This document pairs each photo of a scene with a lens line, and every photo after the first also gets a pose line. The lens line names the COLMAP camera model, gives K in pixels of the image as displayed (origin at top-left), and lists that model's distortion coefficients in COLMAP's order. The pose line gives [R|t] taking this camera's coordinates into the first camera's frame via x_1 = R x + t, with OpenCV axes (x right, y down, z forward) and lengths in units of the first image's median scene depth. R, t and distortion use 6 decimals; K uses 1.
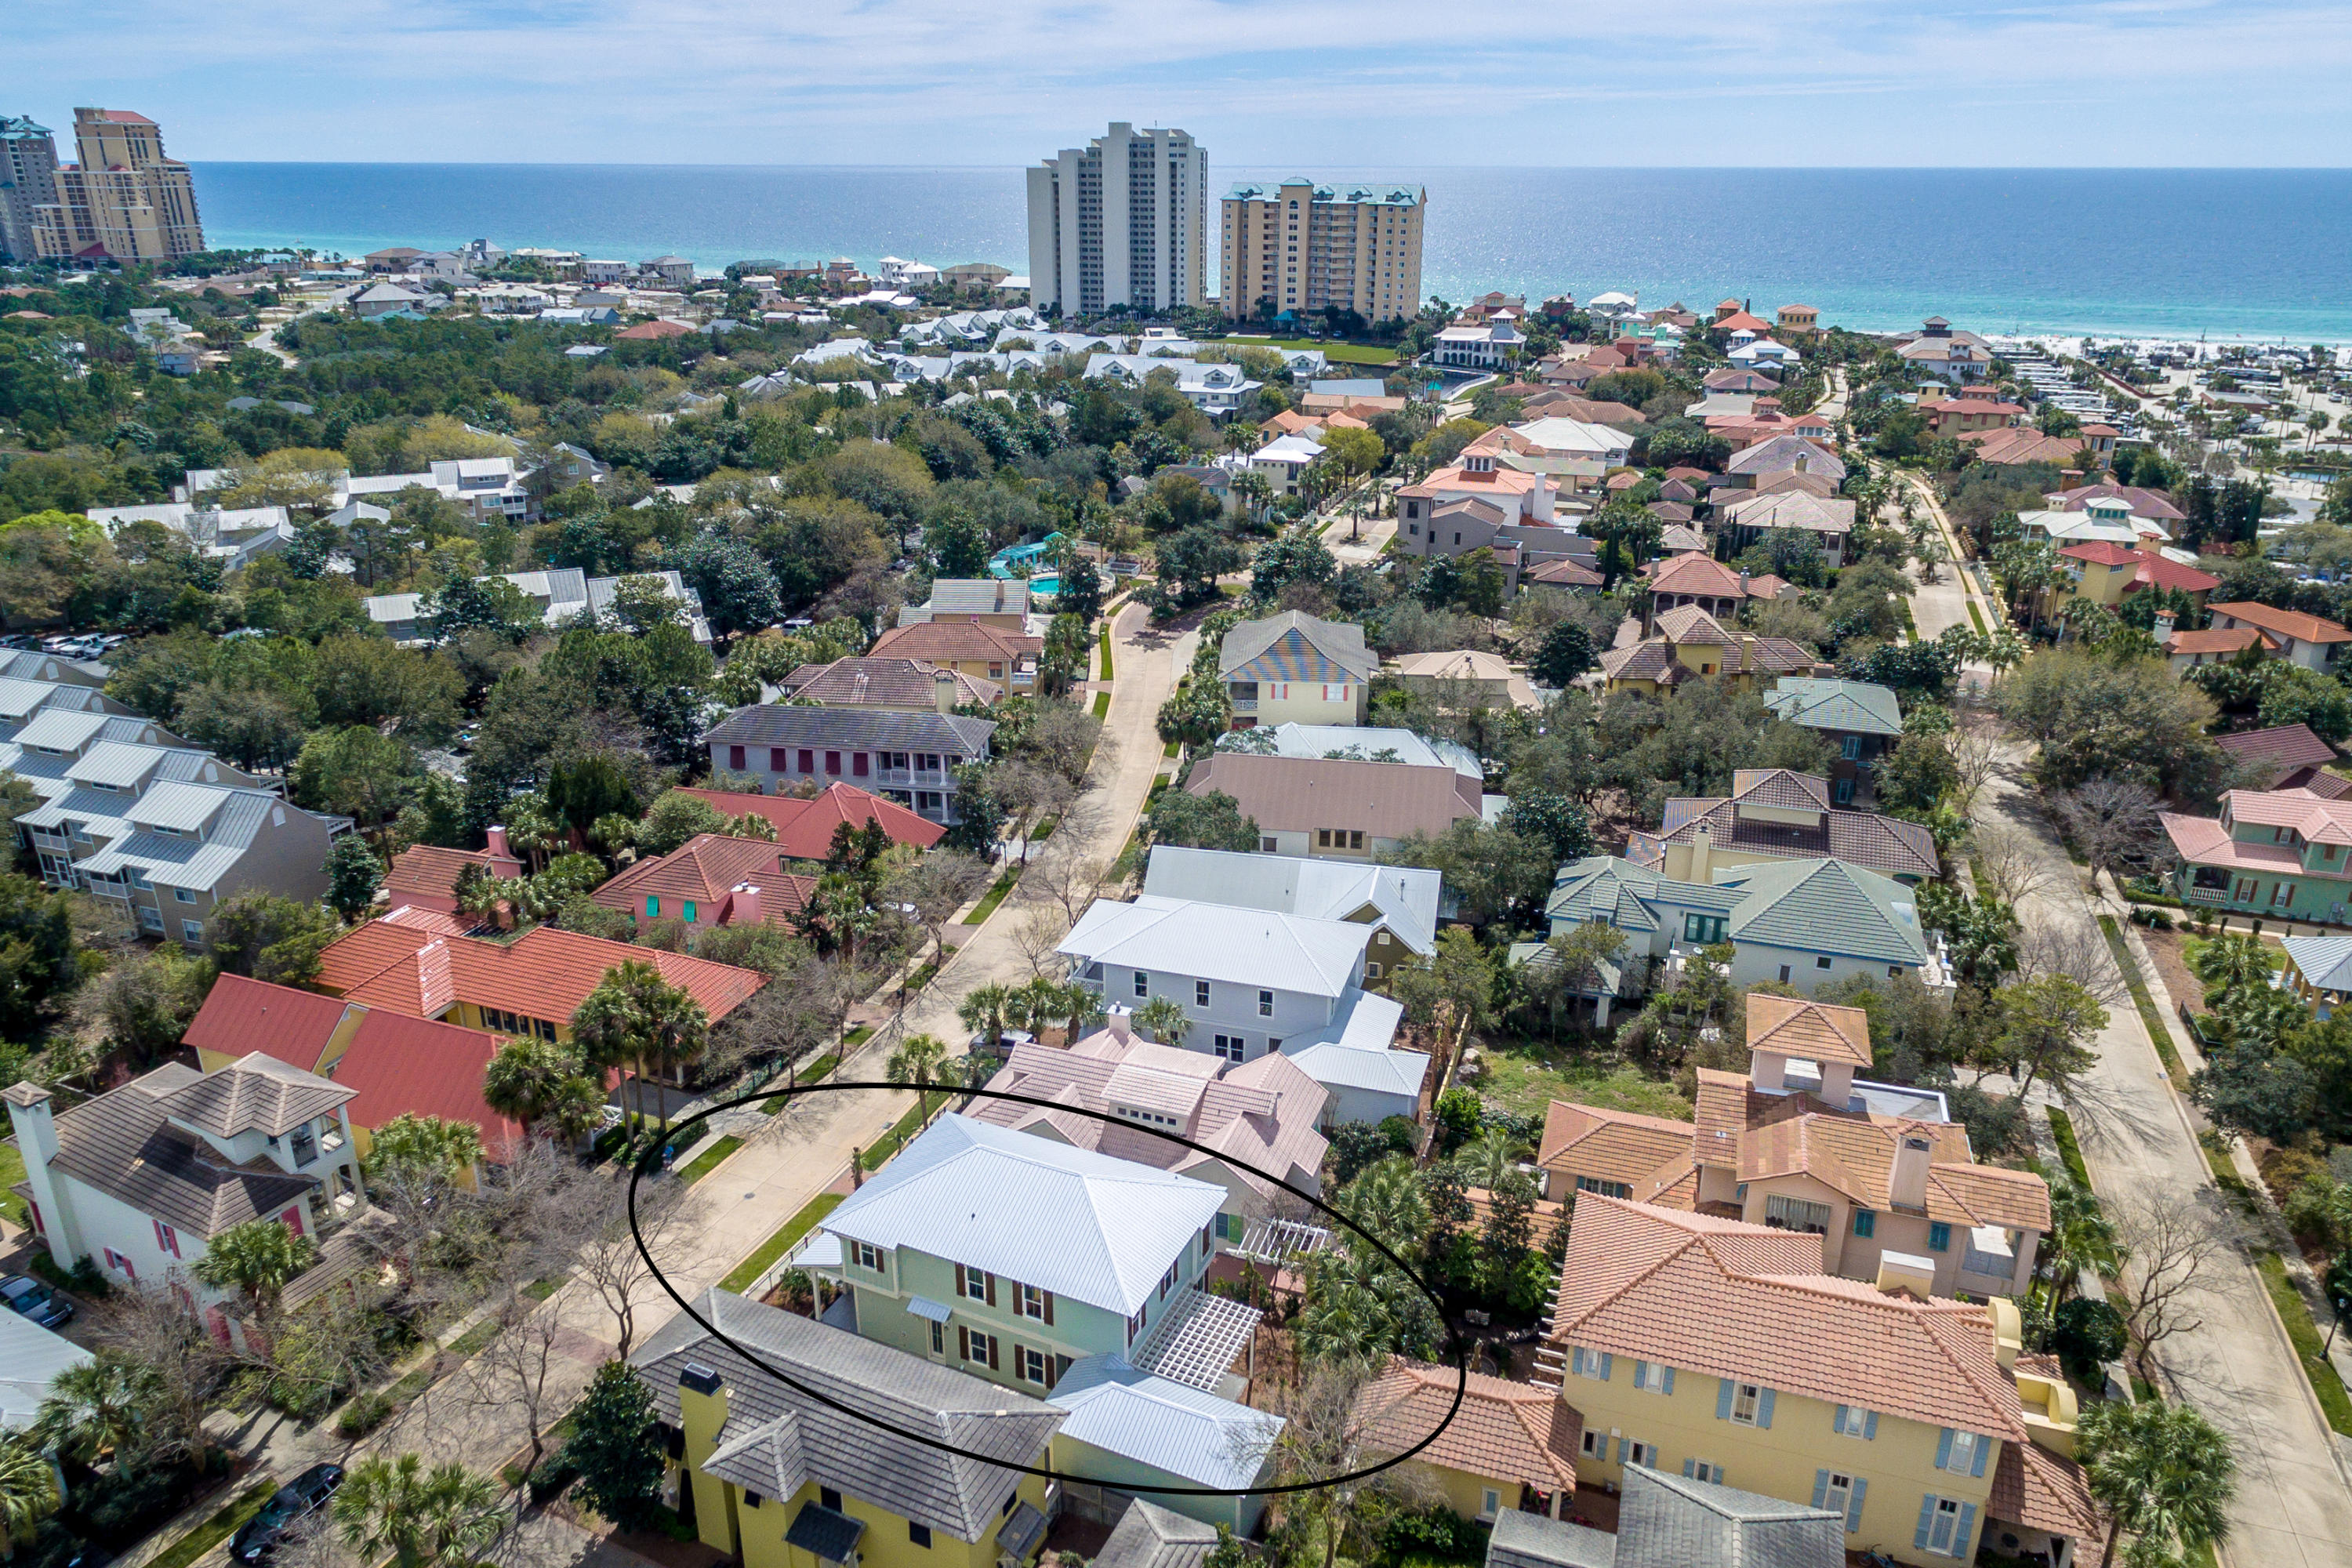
lens RADIAL K [[1600.0, 0, 1166.1], [0, 1600.0, 797.2], [0, 0, 1]] dist [0.007614, -0.000613]
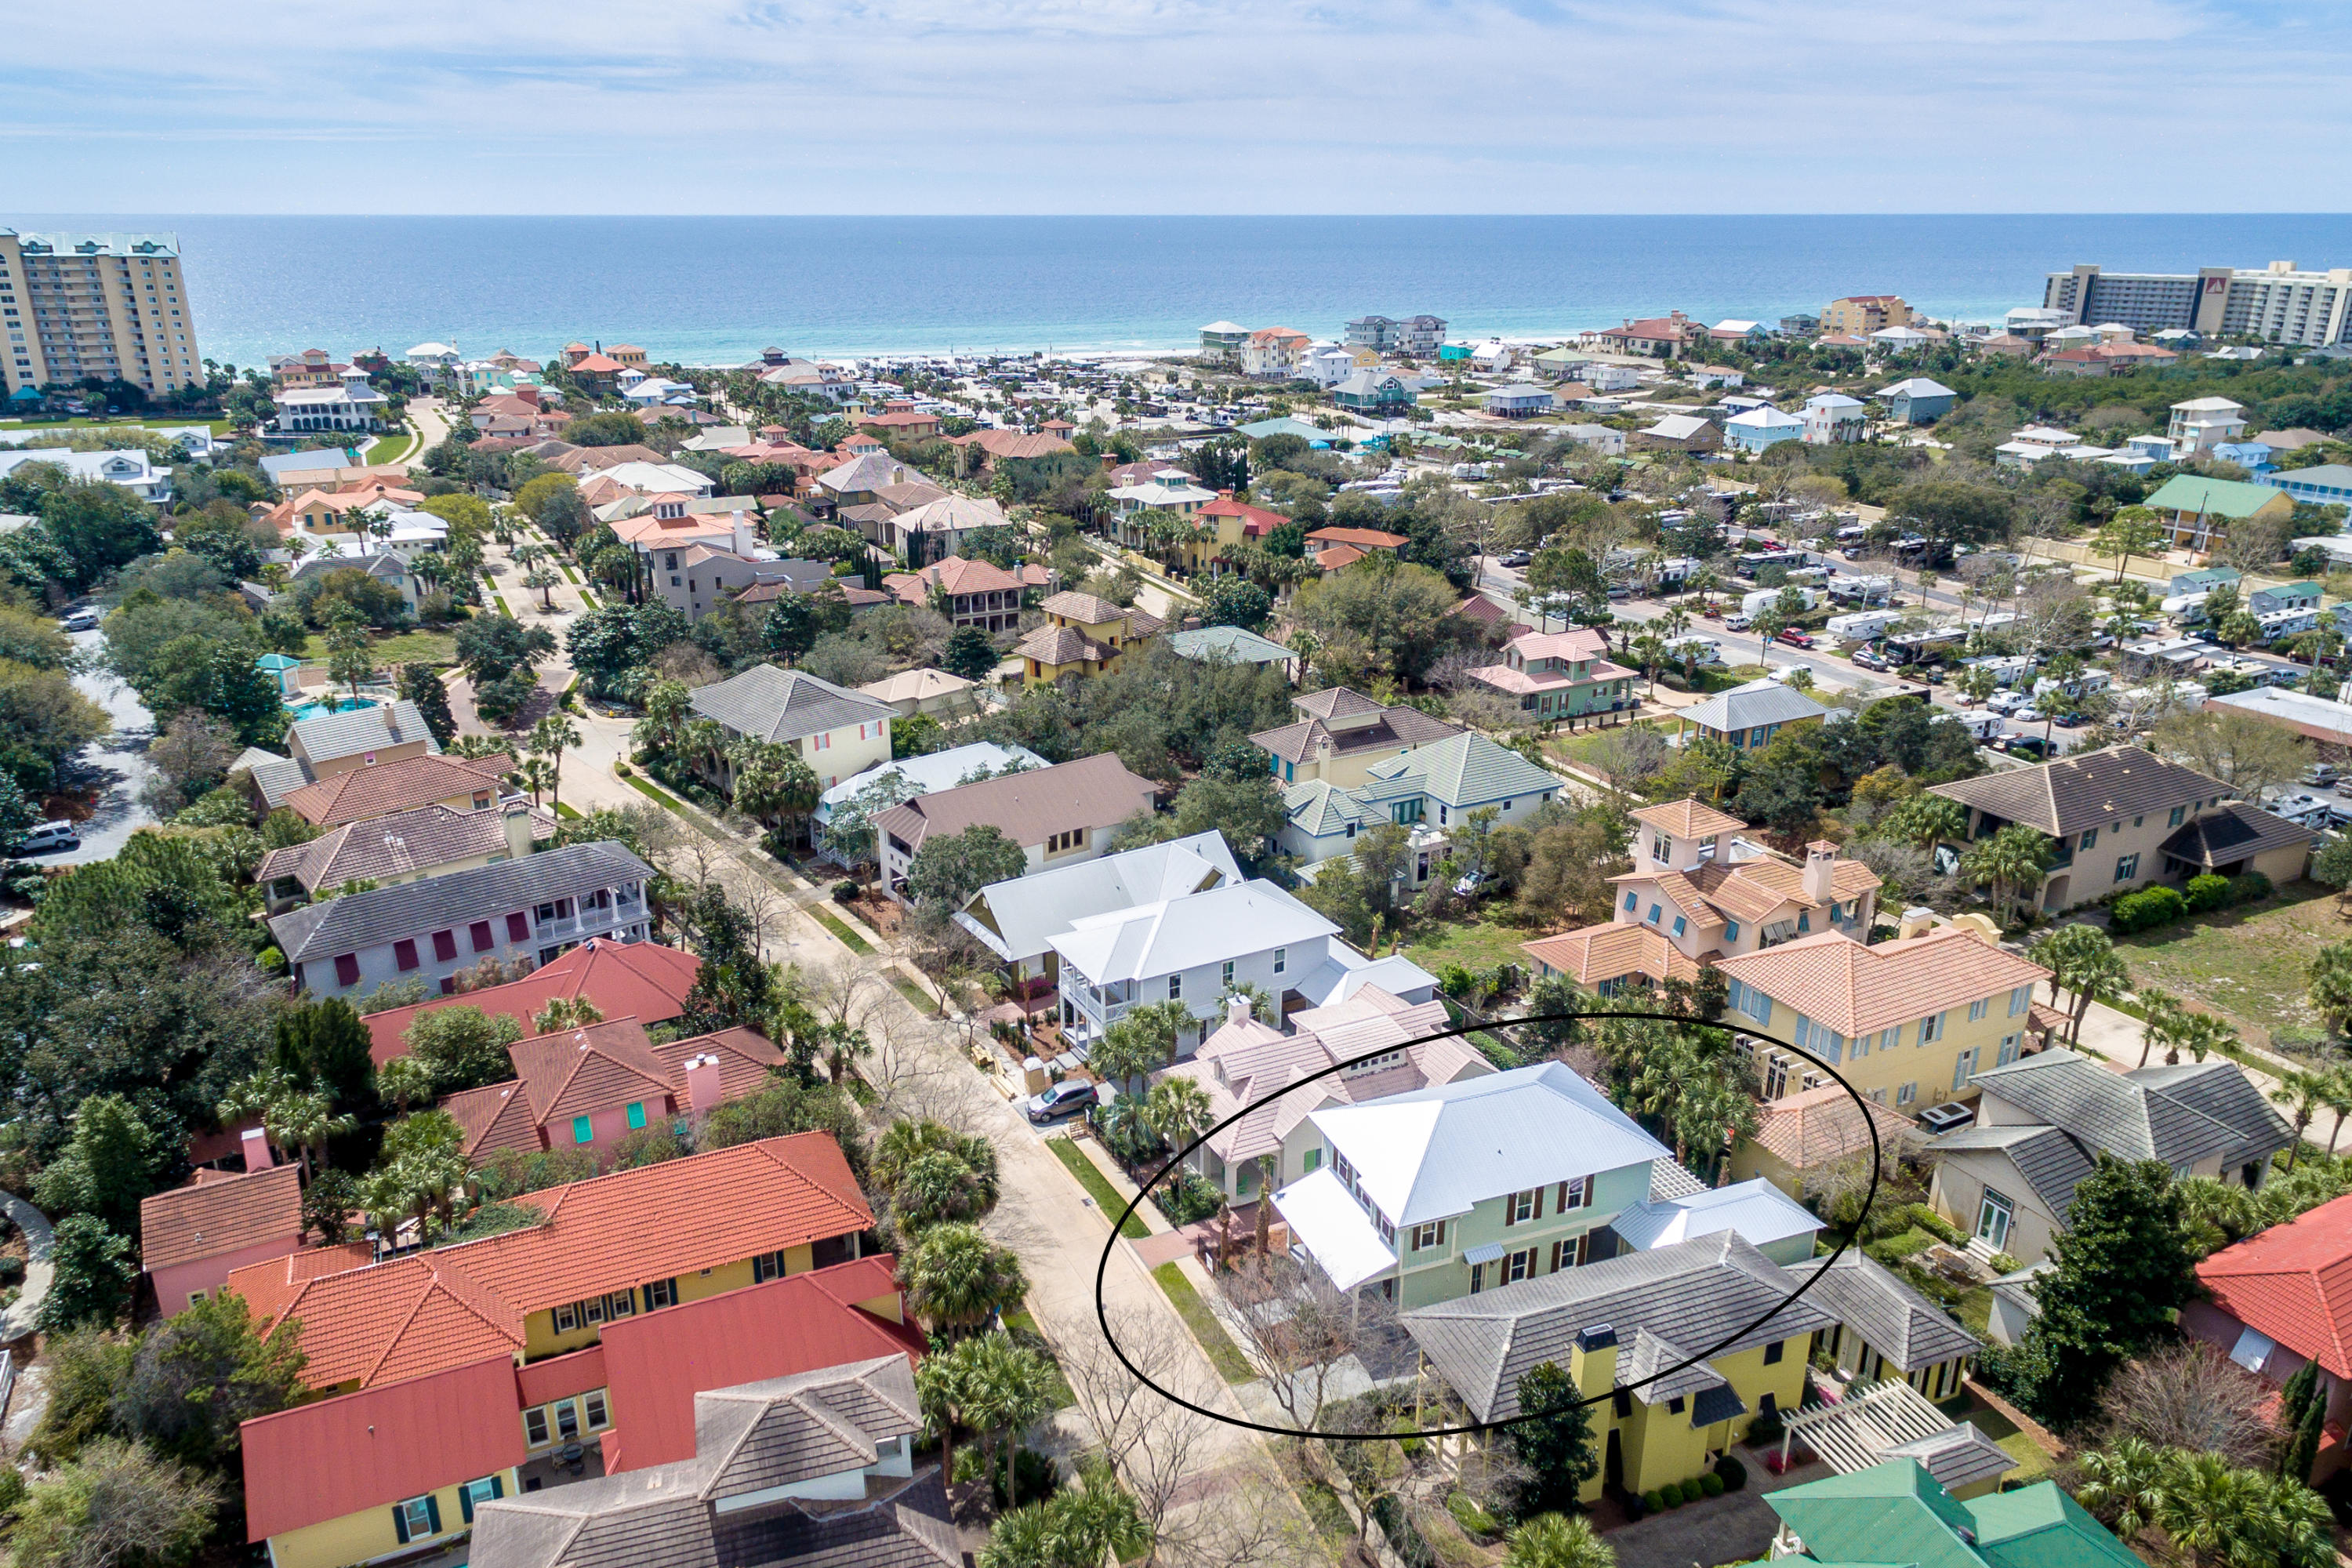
lens RADIAL K [[1600.0, 0, 1168.4], [0, 1600.0, 778.5], [0, 0, 1]] dist [0.007614, -0.000613]
pose [[0.694954, -0.241768, 0.677191, -0.143480], [0.266083, 0.961393, 0.070171, -0.018147], [-0.668011, 0.131423, 0.732454, 0.047028]]
